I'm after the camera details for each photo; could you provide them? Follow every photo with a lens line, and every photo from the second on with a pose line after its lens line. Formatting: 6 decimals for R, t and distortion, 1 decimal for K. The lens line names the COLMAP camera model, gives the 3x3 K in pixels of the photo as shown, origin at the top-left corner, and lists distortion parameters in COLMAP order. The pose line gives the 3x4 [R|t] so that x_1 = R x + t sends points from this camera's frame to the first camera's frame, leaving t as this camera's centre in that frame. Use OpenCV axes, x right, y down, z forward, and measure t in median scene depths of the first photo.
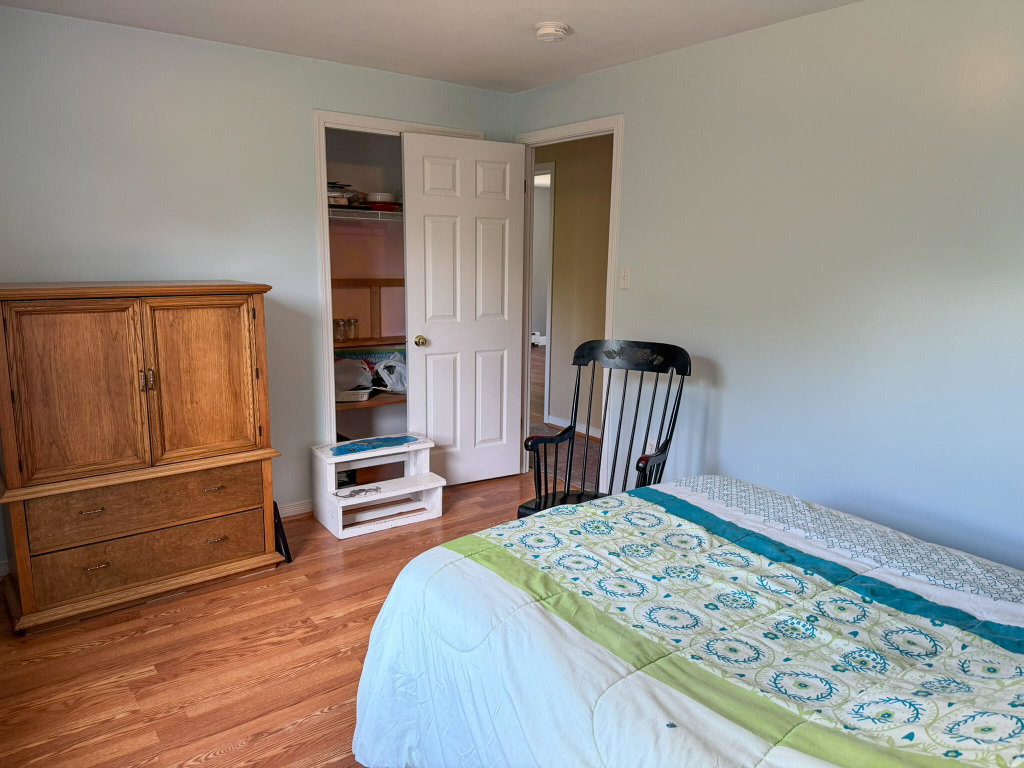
lens RADIAL K [[721.4, 0, 512.0], [0, 721.4, 384.0], [0, 0, 1]] dist [0.004891, 0.000760]
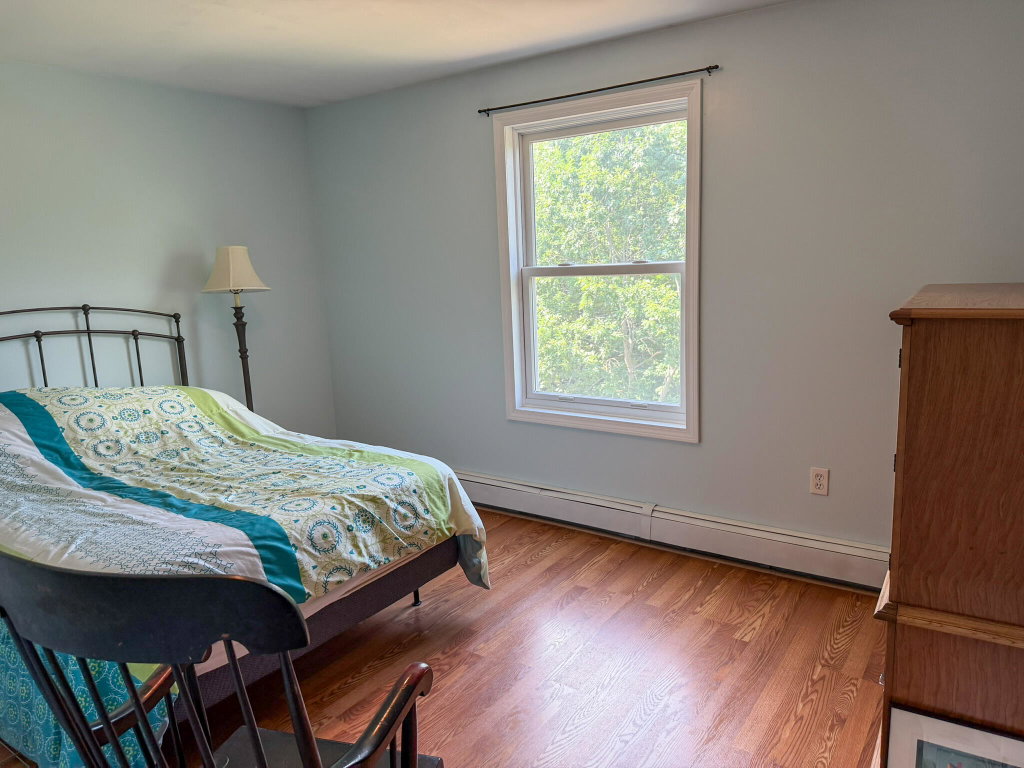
lens RADIAL K [[721.4, 0, 512.0], [0, 721.4, 384.0], [0, 0, 1]] dist [0.004891, 0.000760]
pose [[-0.953671, 0.073690, -0.291686, 0.122042], [-0.030103, 0.941300, 0.336227, -0.334801], [0.299340, 0.329431, -0.895472, 1.869282]]
